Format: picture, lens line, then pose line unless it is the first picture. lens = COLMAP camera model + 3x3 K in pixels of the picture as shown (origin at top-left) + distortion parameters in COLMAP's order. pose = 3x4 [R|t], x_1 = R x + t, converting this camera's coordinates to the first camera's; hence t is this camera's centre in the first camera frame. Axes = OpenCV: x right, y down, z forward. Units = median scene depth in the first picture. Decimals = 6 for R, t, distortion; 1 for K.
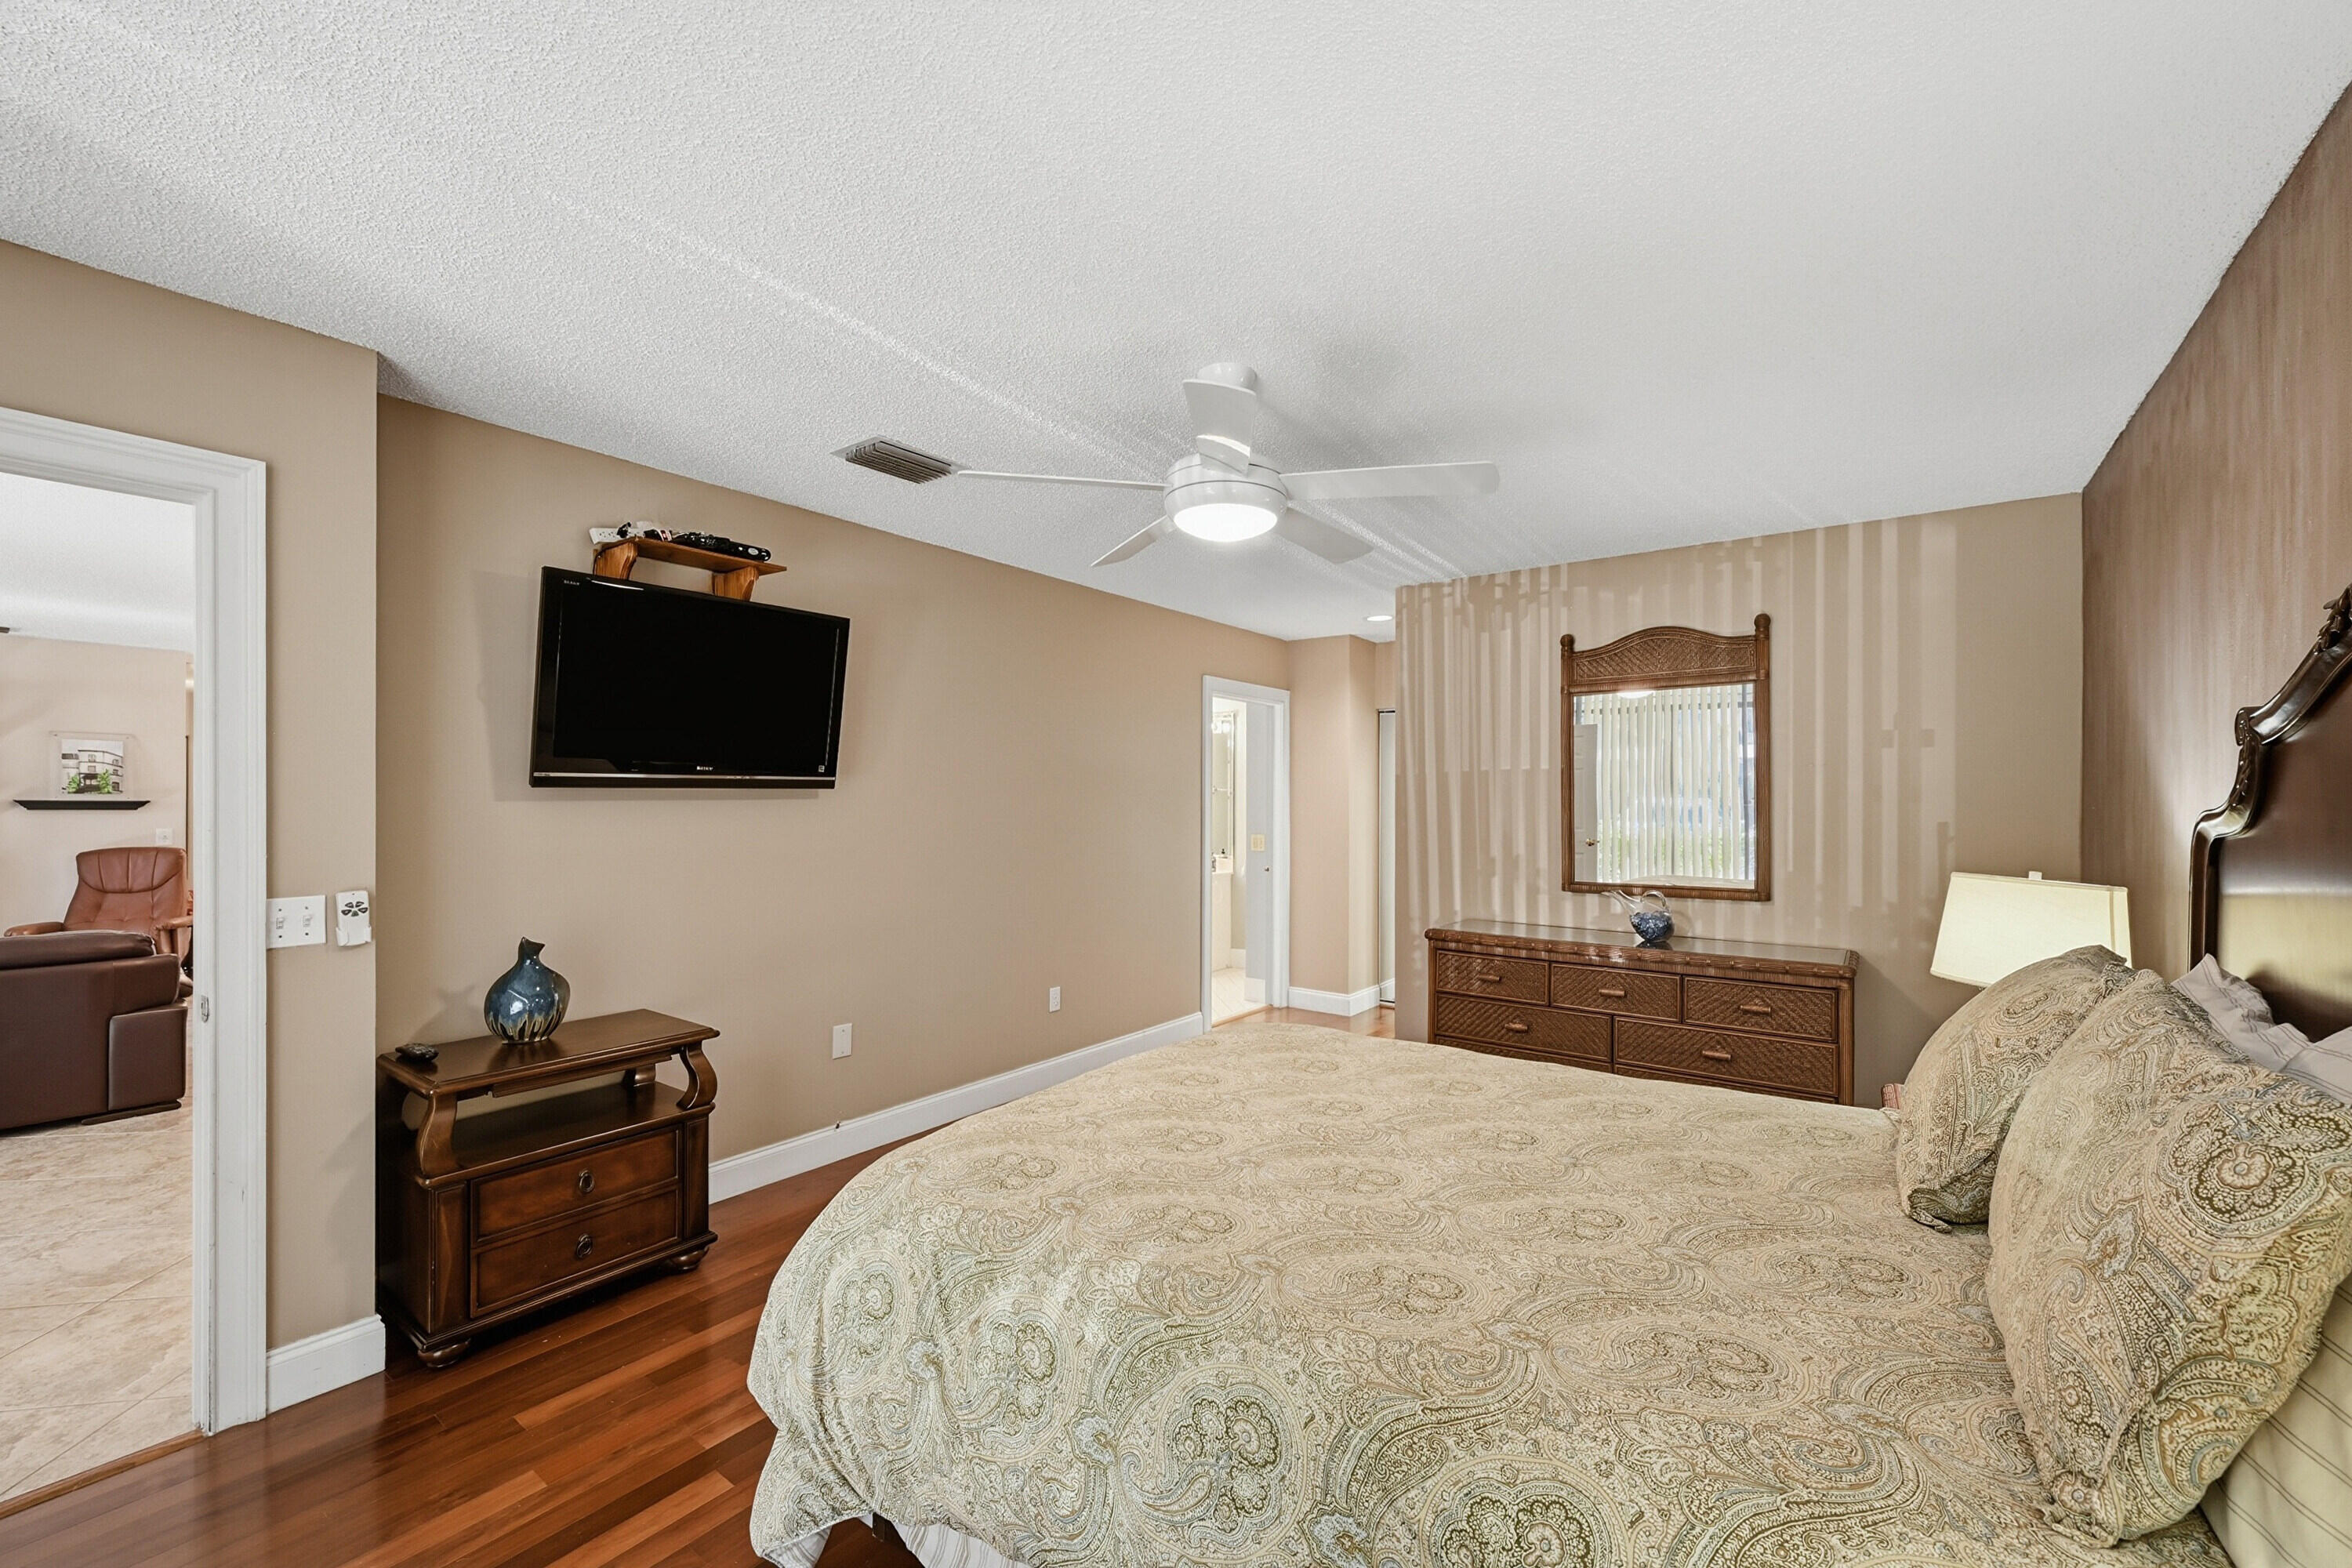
lens RADIAL K [[931.3, 0, 1172.3], [0, 931.3, 787.6], [0, 0, 1]] dist [-0.001339, -0.000374]
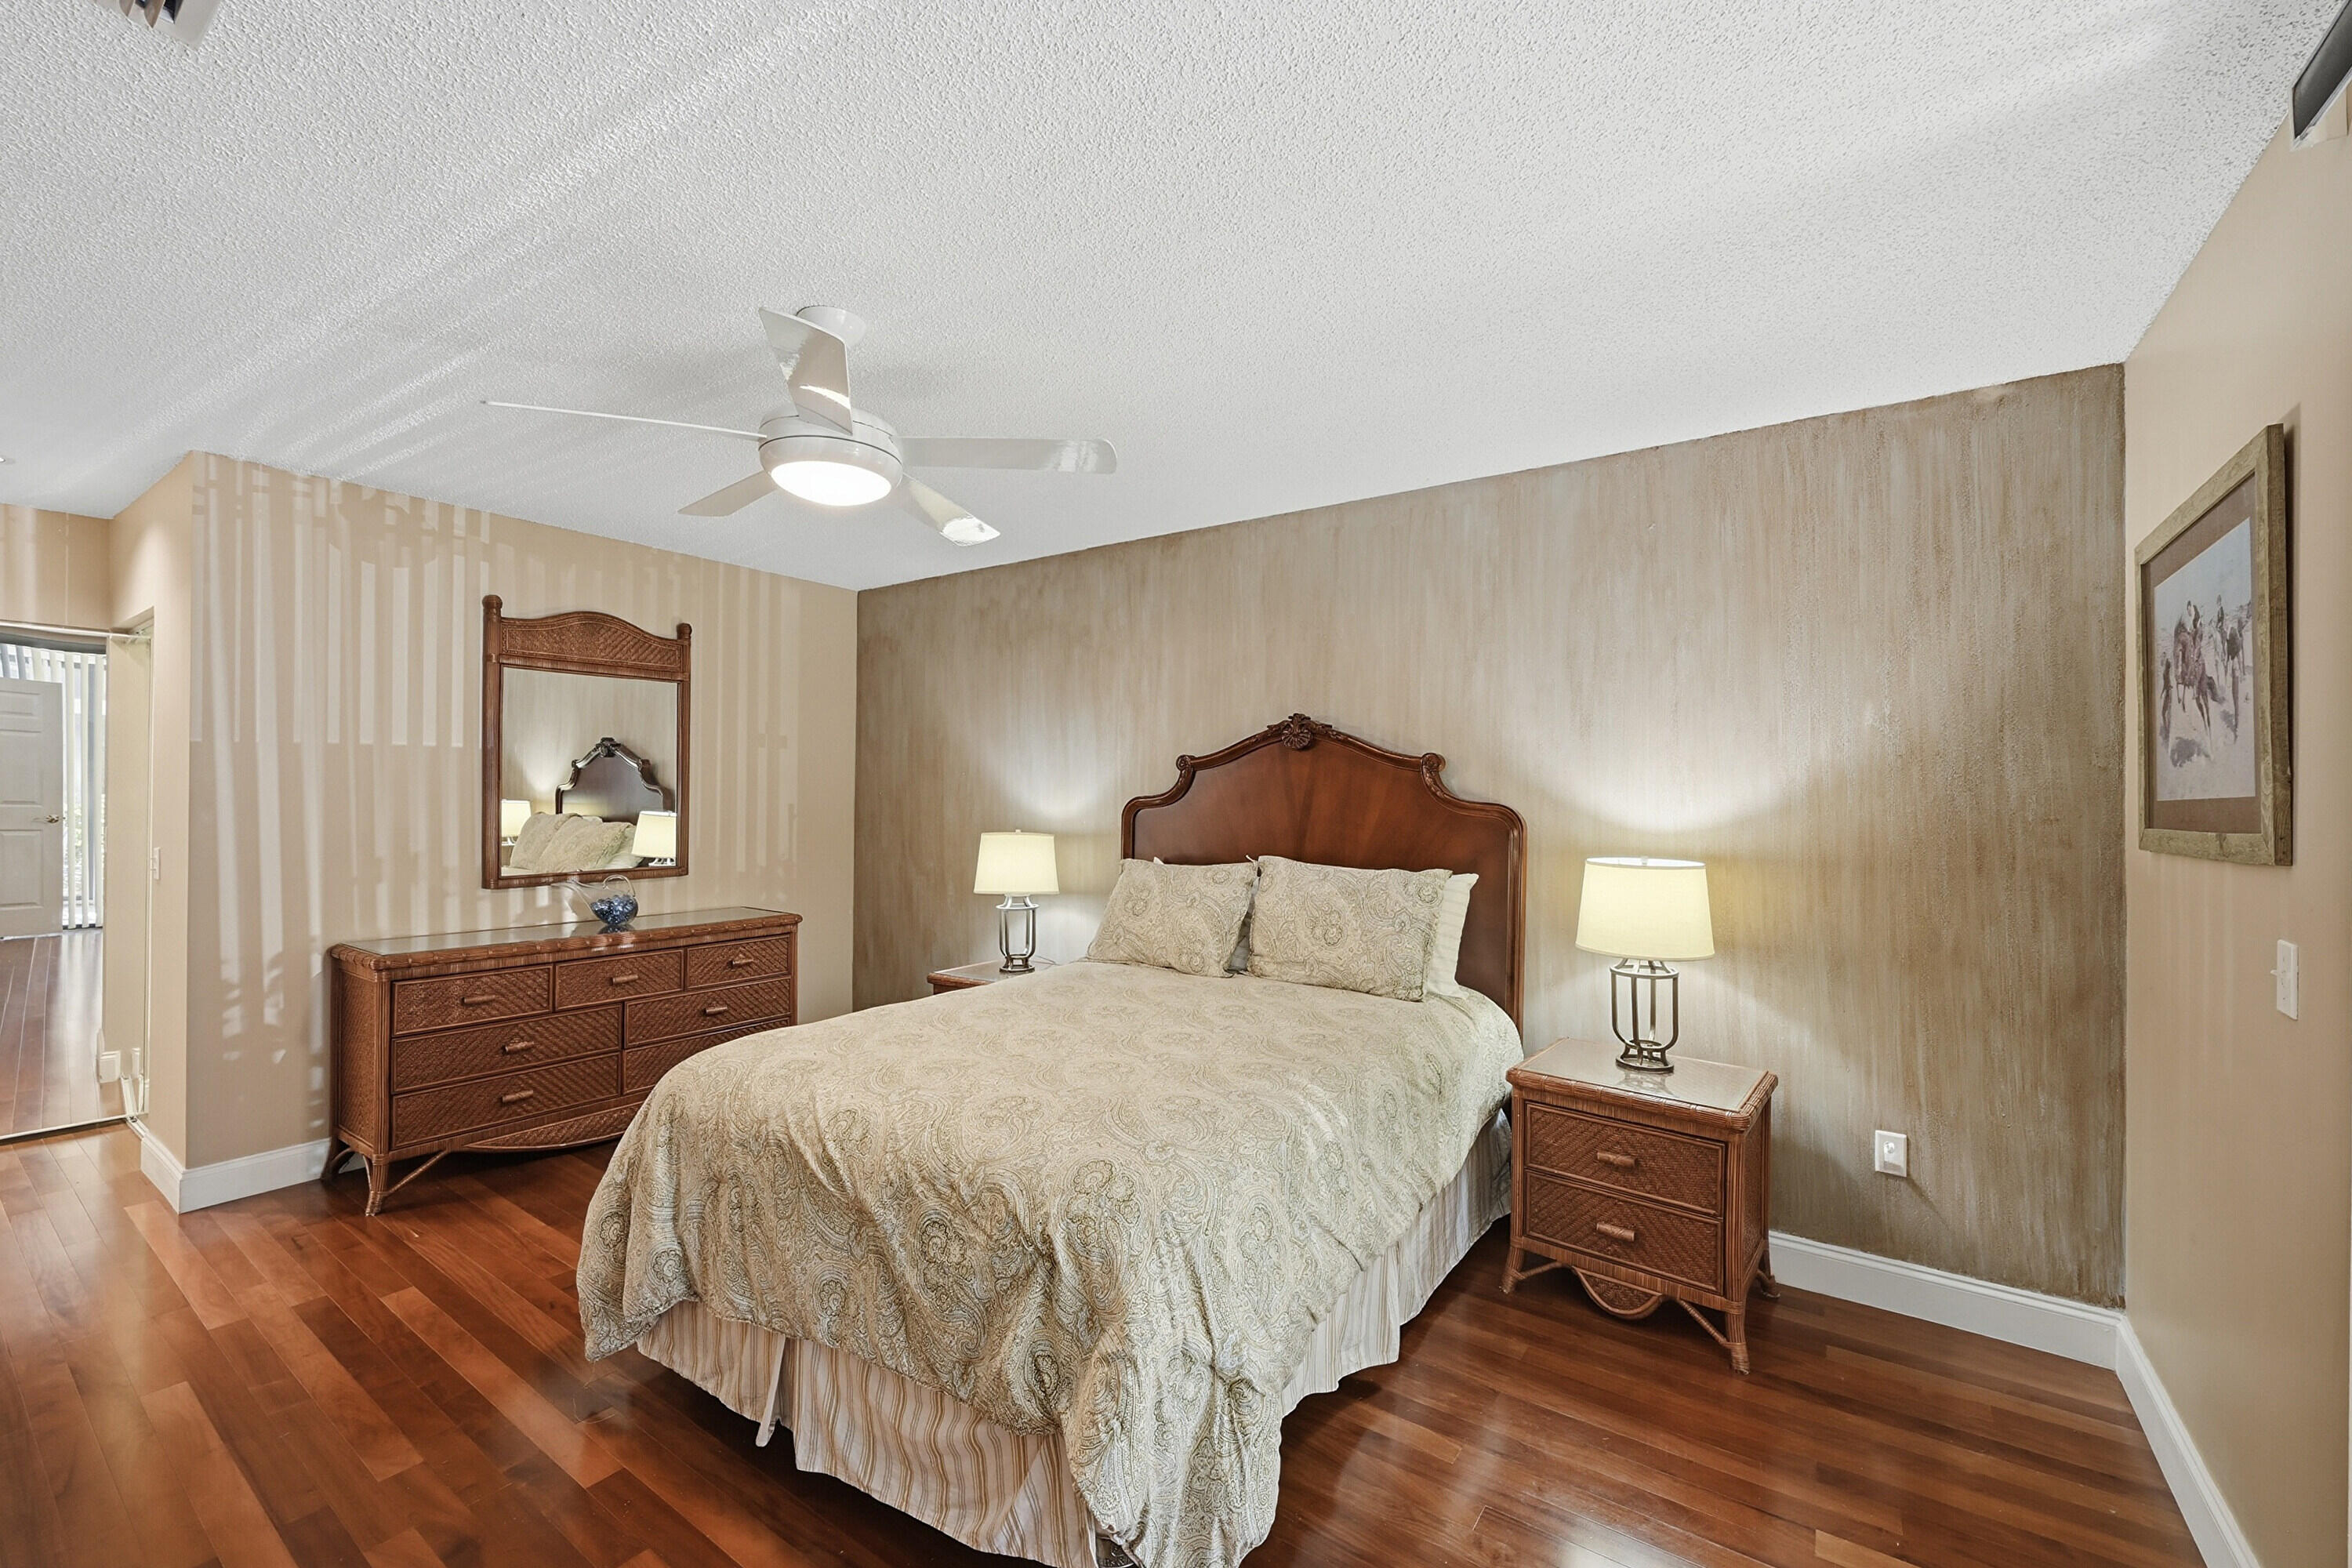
lens RADIAL K [[931.3, 0, 1192.6], [0, 931.3, 794.3], [0, 0, 1]] dist [-0.001339, -0.000374]
pose [[-0.028304, -0.002986, 0.999595, -0.511025], [-0.022647, 0.999741, 0.002345, 0.005843], [-0.999343, -0.022571, -0.028364, 0.397302]]
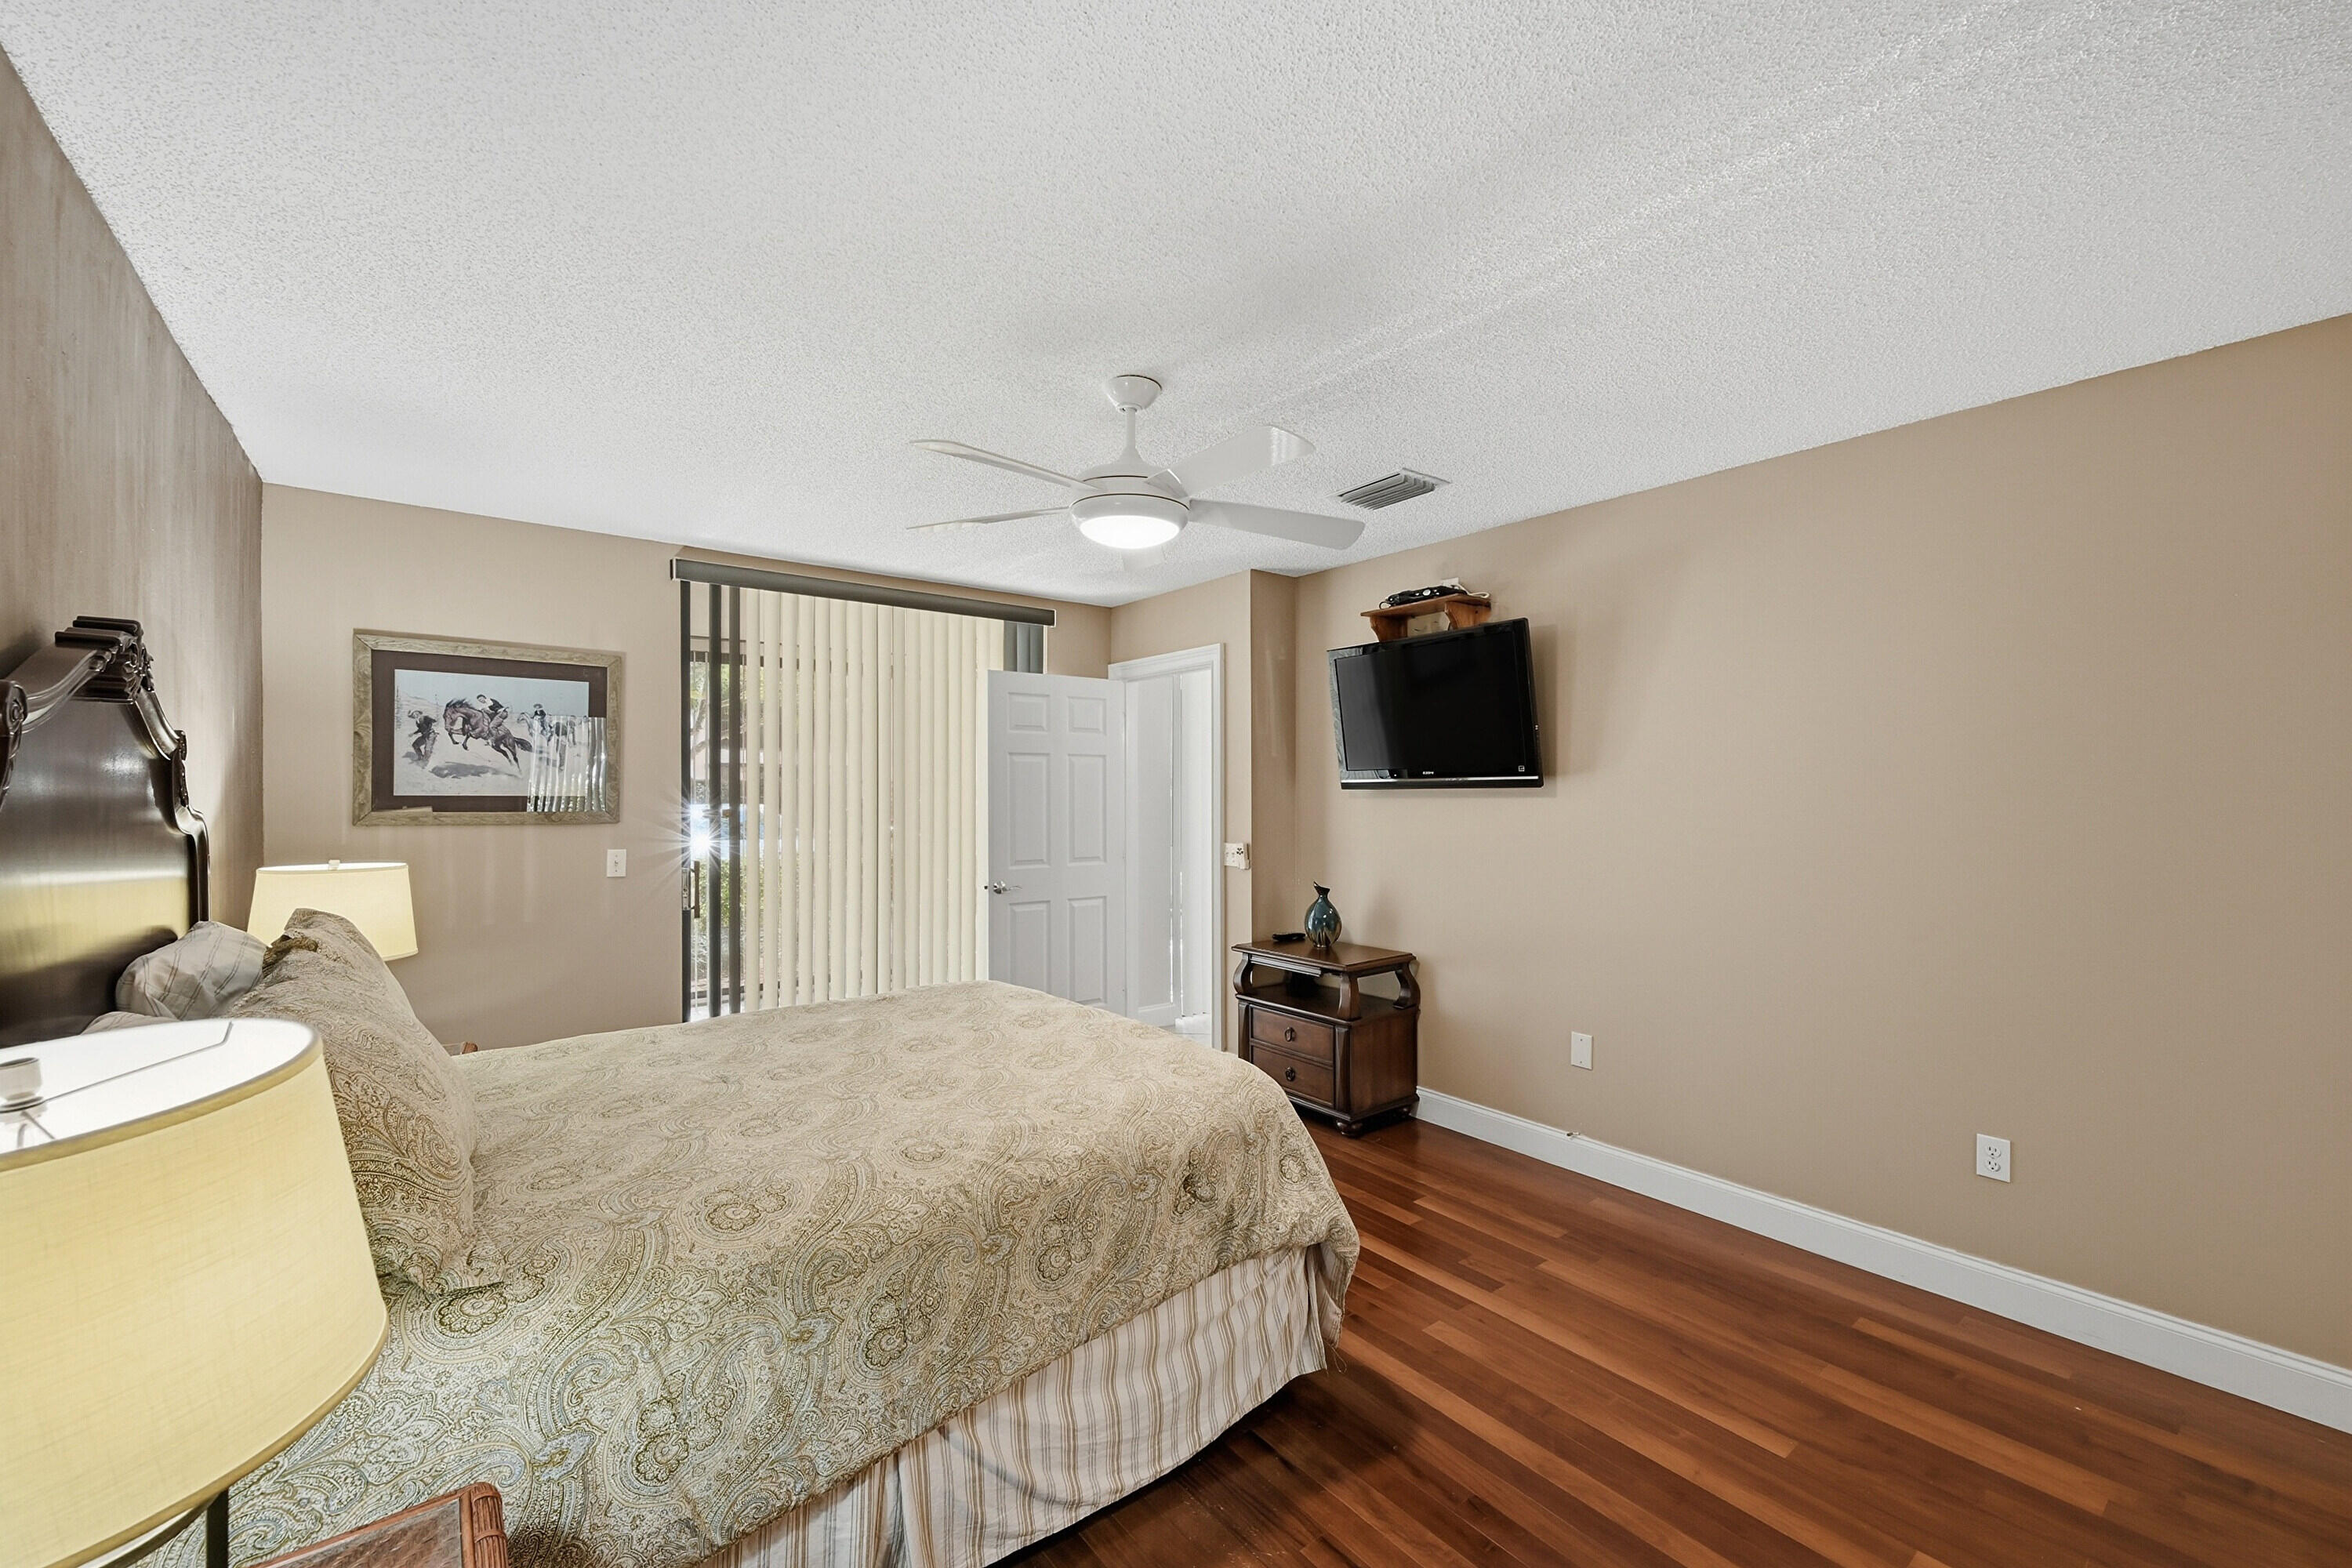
lens RADIAL K [[931.3, 0, 1157.6], [0, 931.3, 802.9], [0, 0, 1]] dist [-0.001339, -0.000374]
pose [[-0.287027, 0.005930, -0.957904, 0.644004], [0.009132, 0.999952, 0.003454, 0.008768], [0.957879, -0.007756, -0.287068, 0.803070]]
